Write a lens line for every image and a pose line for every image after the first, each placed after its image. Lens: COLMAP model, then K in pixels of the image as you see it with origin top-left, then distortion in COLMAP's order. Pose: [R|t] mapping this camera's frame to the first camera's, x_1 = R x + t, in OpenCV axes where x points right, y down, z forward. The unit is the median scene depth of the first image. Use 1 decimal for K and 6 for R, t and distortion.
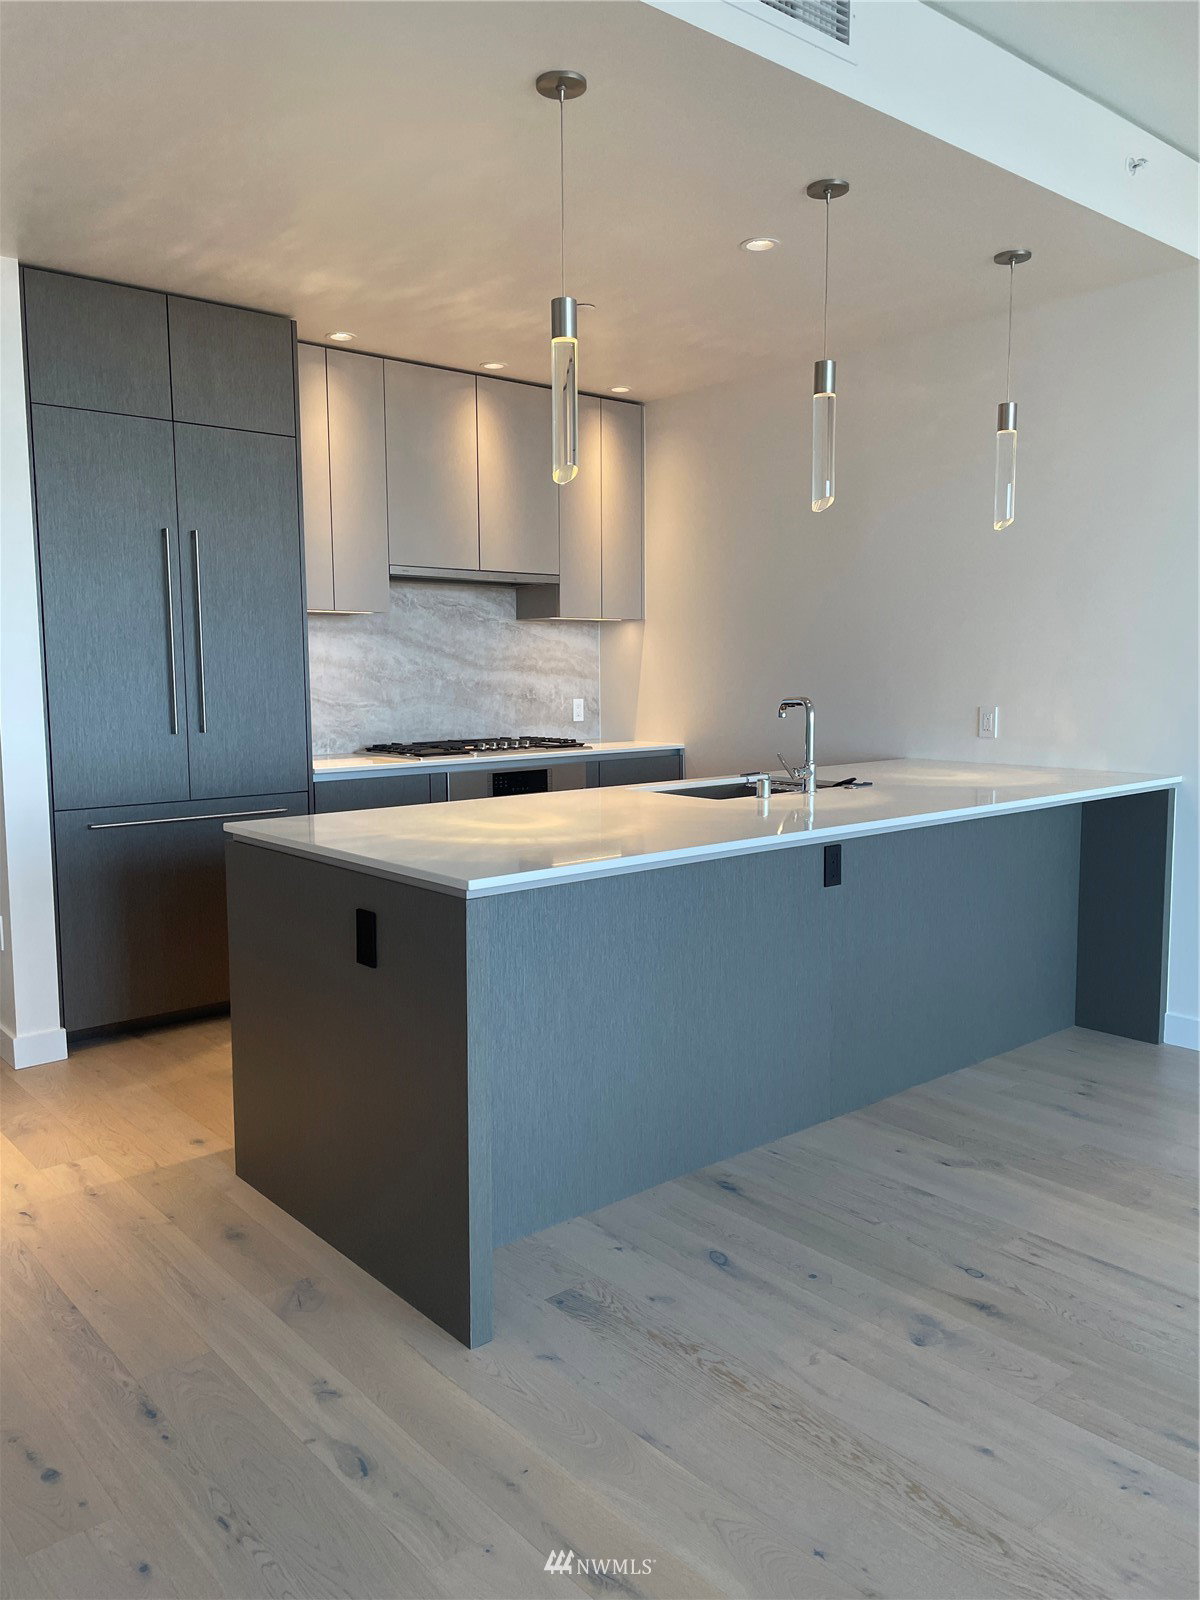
lens RADIAL K [[1210.3, 0, 600.0], [0, 1210.3, 800.0], [0, 0, 1]] dist [-0.008539, -0.010117]
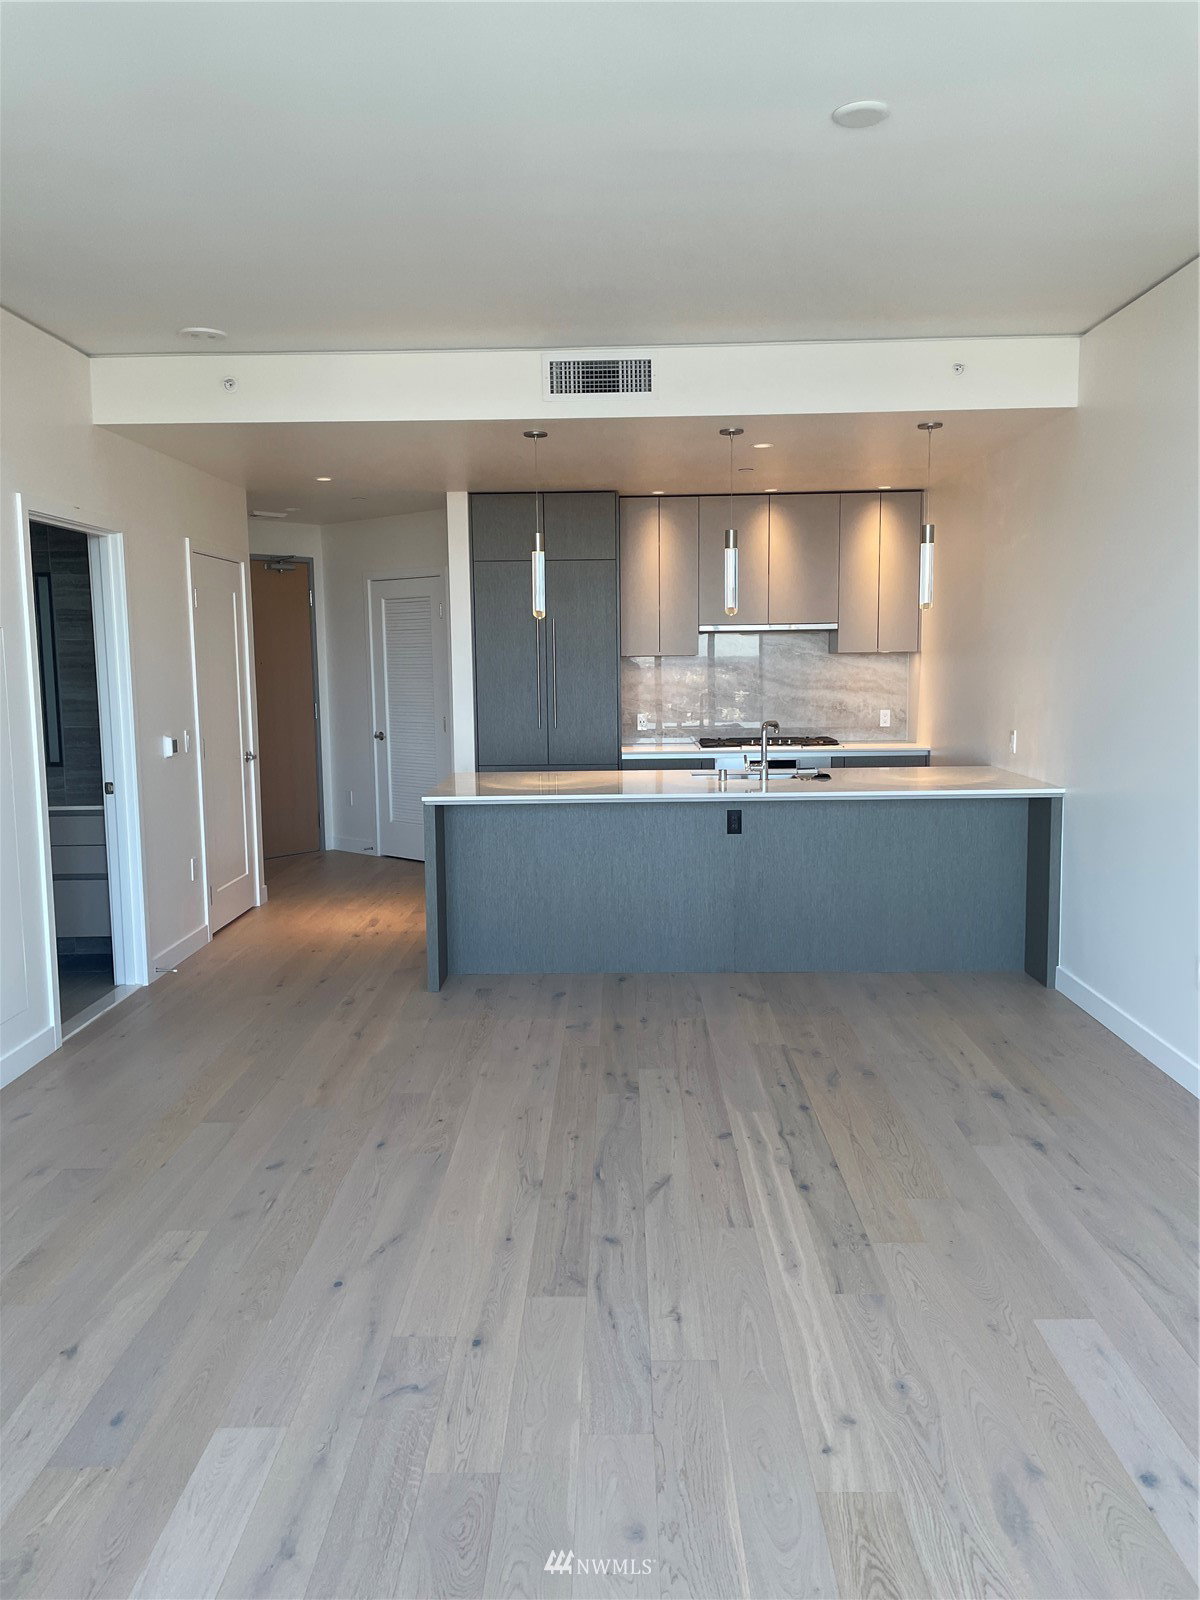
lens RADIAL K [[1225.9, 0, 600.0], [0, 1225.9, 800.0], [0, 0, 1]] dist [0.002789, 0.000061]
pose [[0.753487, 0.074199, -0.653262, 0.681632], [-0.063125, 0.997185, 0.040452, -0.019944], [0.654425, 0.010757, 0.756050, -0.251157]]
